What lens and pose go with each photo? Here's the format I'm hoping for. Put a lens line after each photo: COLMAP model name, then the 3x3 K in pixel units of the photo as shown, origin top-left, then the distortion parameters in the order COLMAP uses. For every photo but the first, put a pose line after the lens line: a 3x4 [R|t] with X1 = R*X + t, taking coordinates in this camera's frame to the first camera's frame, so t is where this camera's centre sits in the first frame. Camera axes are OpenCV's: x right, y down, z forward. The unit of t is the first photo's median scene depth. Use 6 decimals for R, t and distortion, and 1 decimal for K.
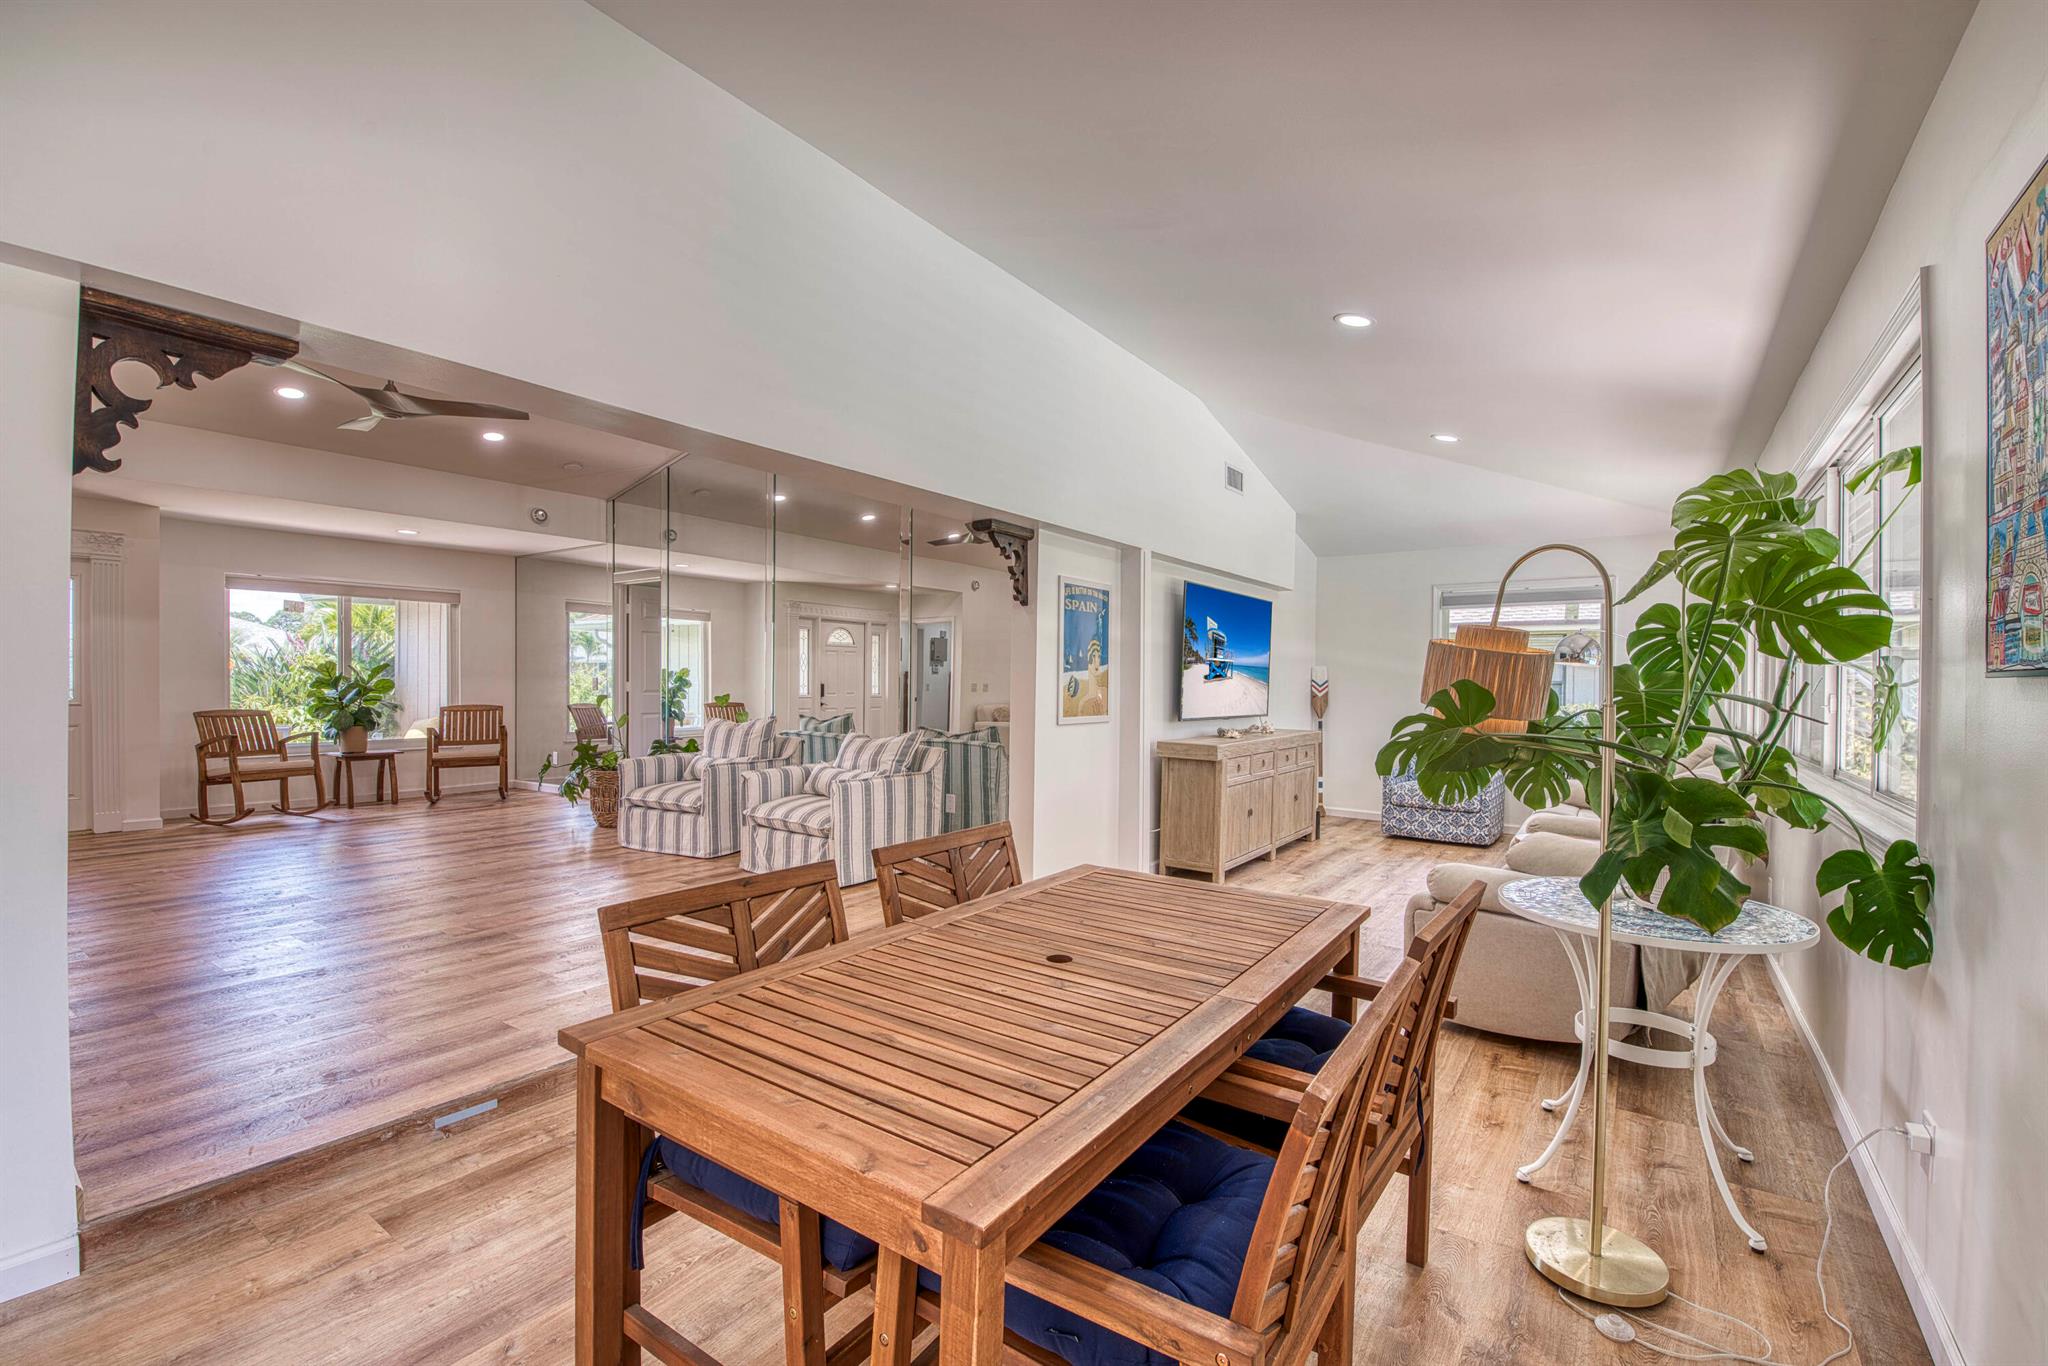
lens RADIAL K [[881.3, 0, 1034.2], [0, 881.3, 696.5], [0, 0, 1]] dist [-0.017947, -0.000930]
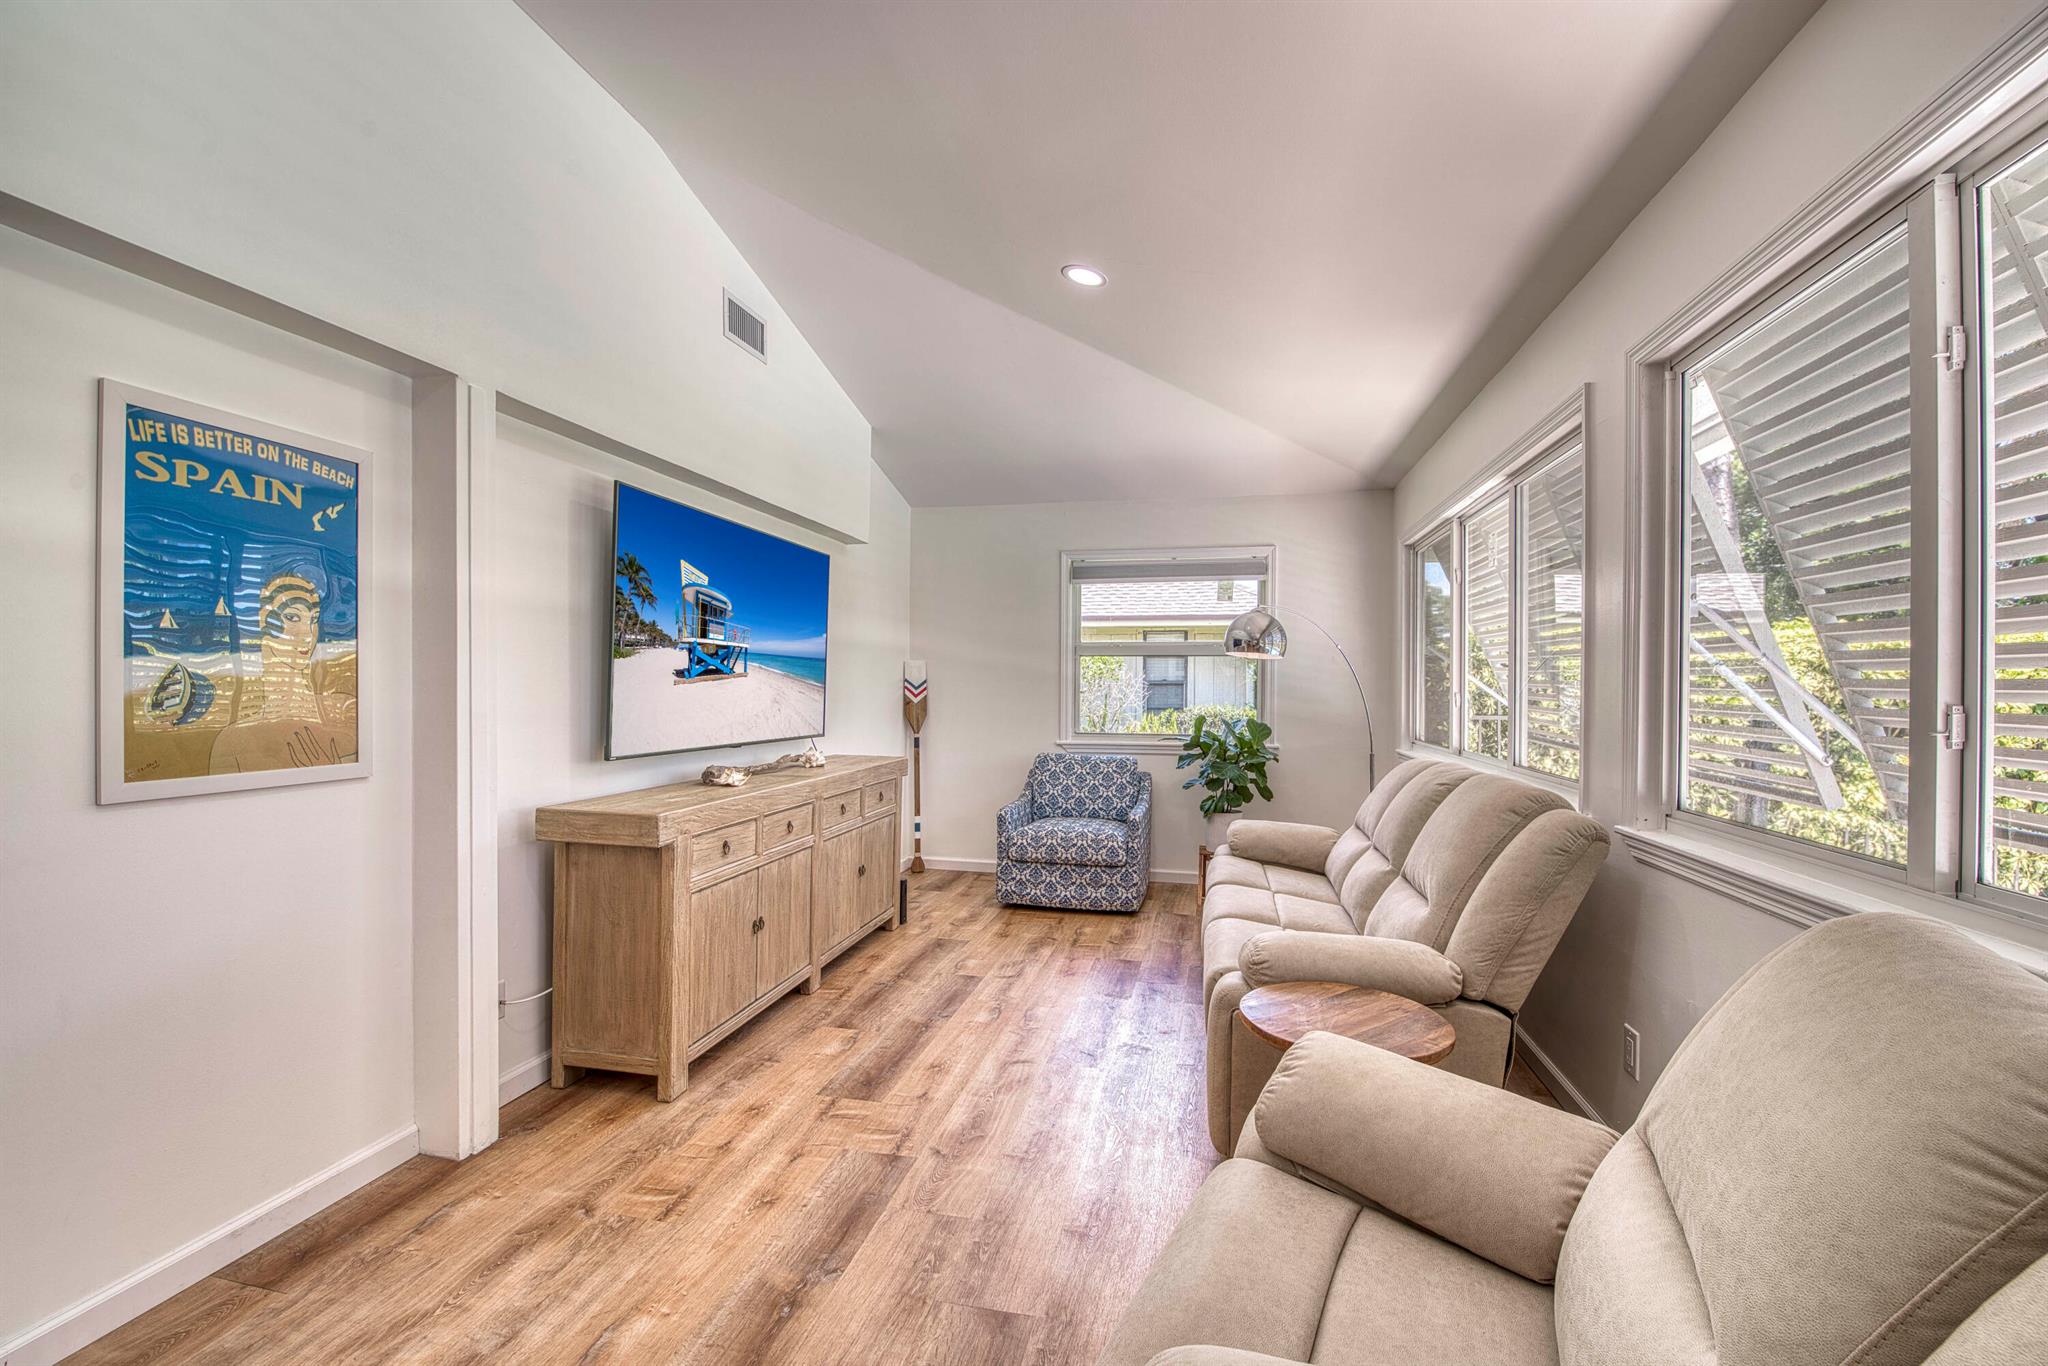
lens RADIAL K [[881.3, 0, 1020.2], [0, 881.3, 687.3], [0, 0, 1]] dist [-0.017947, -0.000930]
pose [[0.925754, -0.004421, 0.378101, 0.183526], [0.008705, 0.999916, -0.009623, -0.006433], [-0.378027, 0.012200, 0.925714, 0.423603]]
